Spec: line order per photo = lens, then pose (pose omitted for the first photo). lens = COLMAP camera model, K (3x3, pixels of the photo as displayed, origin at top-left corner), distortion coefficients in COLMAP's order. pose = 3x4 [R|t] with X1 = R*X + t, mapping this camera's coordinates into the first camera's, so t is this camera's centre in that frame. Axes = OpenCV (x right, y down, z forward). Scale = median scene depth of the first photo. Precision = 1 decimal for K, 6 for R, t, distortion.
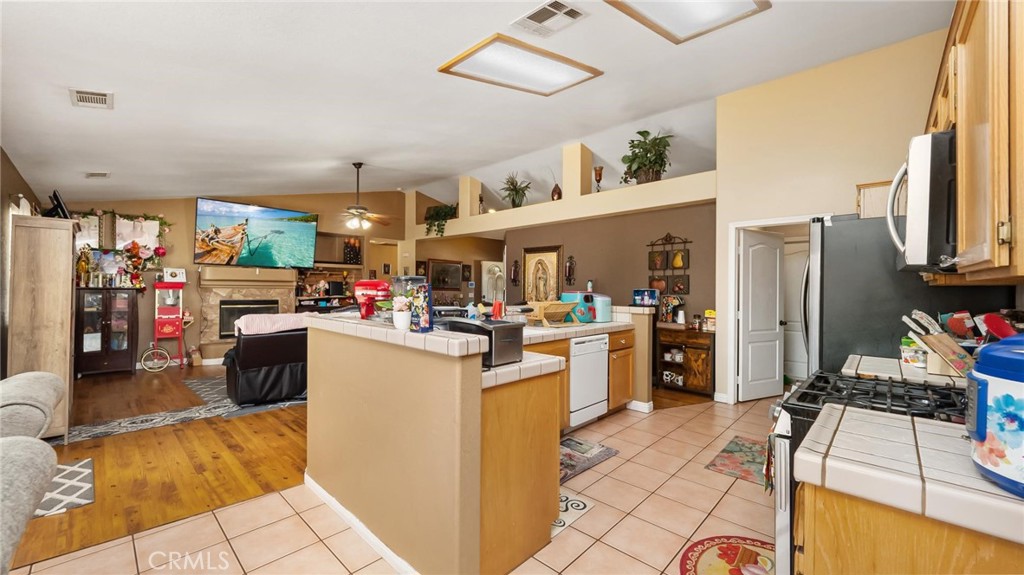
lens RADIAL K [[389.0, 0, 512.0], [0, 389.0, 287.5], [0, 0, 1]] dist [0.138595, -0.000016]
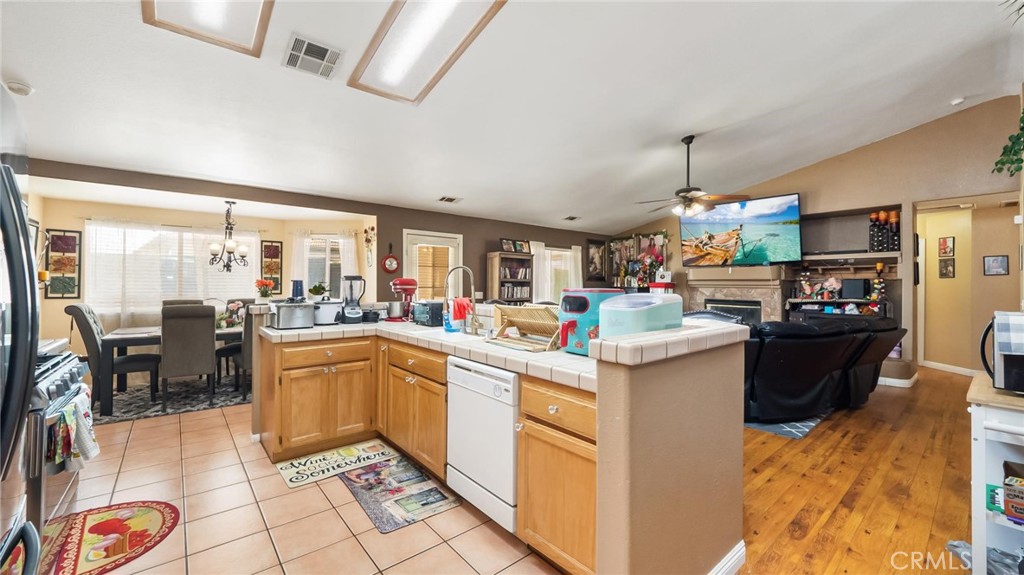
lens RADIAL K [[404.2, 0, 512.0], [0, 404.2, 287.5], [0, 0, 1]] dist [-0.000749, 0.015389]
pose [[-0.120648, -0.005312, -0.992681, 0.505005], [-0.007029, 0.999965, -0.004497, 0.010990], [0.992670, 0.006435, -0.120681, 0.730236]]
